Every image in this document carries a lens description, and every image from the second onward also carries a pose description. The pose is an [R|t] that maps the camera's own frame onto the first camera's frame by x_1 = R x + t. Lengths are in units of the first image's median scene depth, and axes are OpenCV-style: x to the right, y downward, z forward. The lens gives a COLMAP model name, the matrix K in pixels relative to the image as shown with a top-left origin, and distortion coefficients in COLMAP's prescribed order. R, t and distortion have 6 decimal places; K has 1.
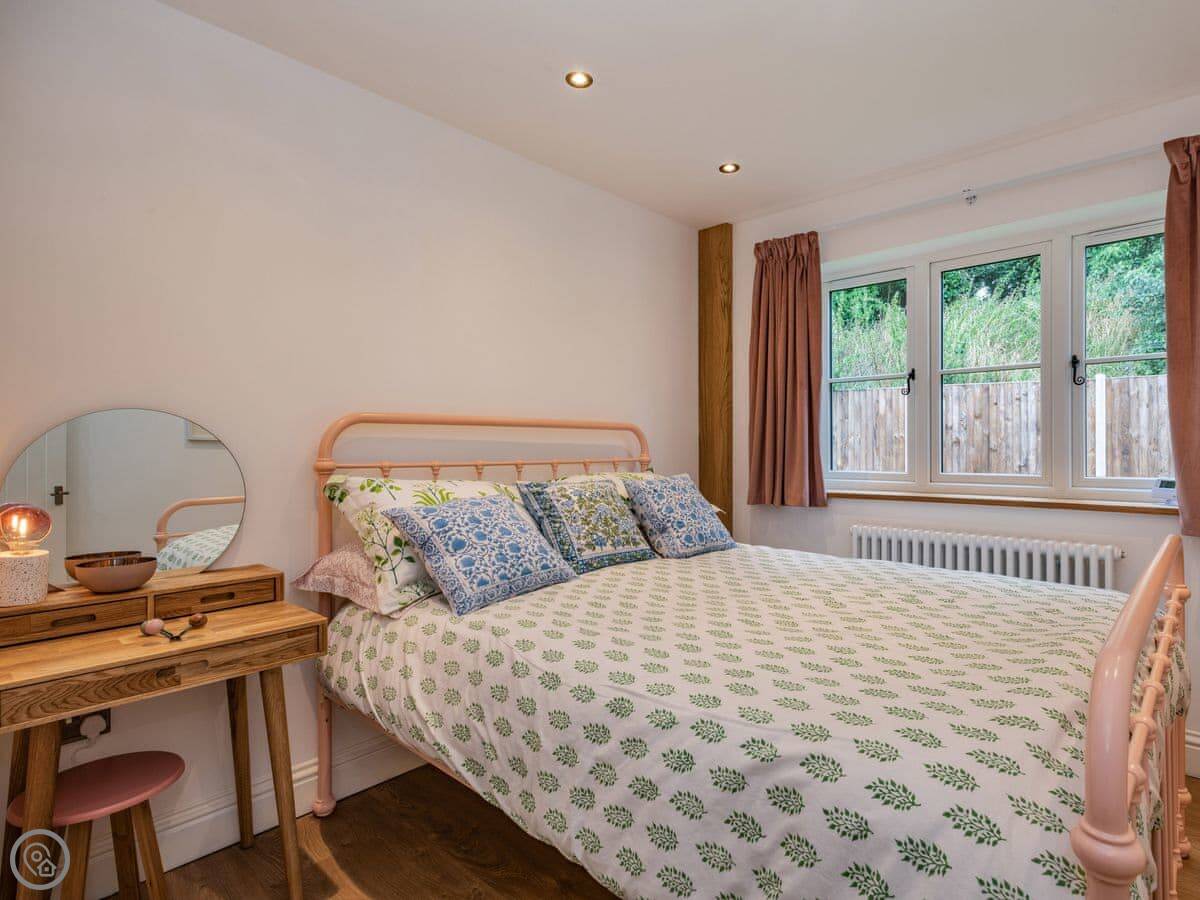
lens RADIAL K [[629.8, 0, 567.4], [0, 629.8, 447.1], [0, 0, 1]] dist [0.003384, -0.001192]
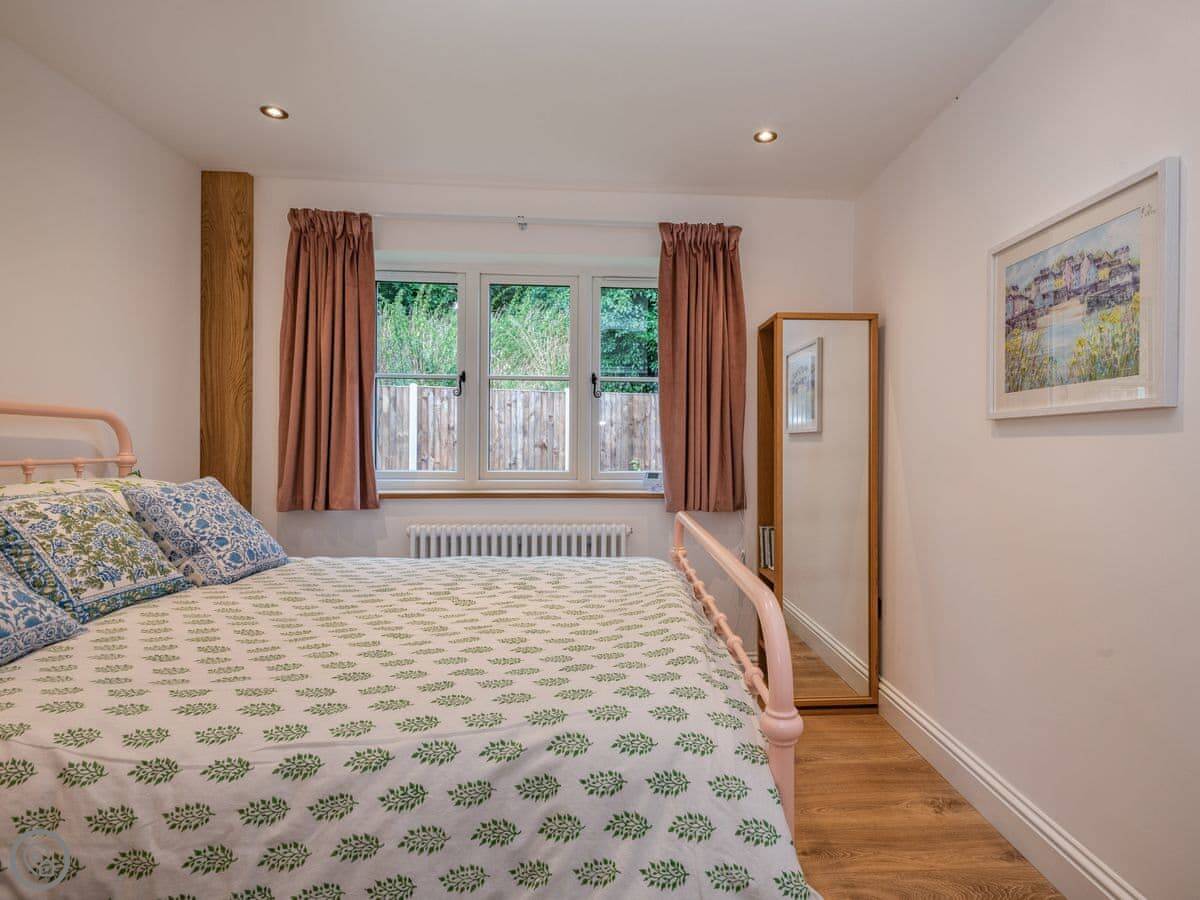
lens RADIAL K [[693.4, 0, 600.0], [0, 693.4, 450.0], [0, 0, 1]] dist [0.004417, -0.004171]
pose [[0.671426, 0.005029, 0.741055, -0.155783], [-0.009753, 0.999950, 0.002051, 0.001454], [-0.741008, -0.008604, 0.671441, 0.061334]]
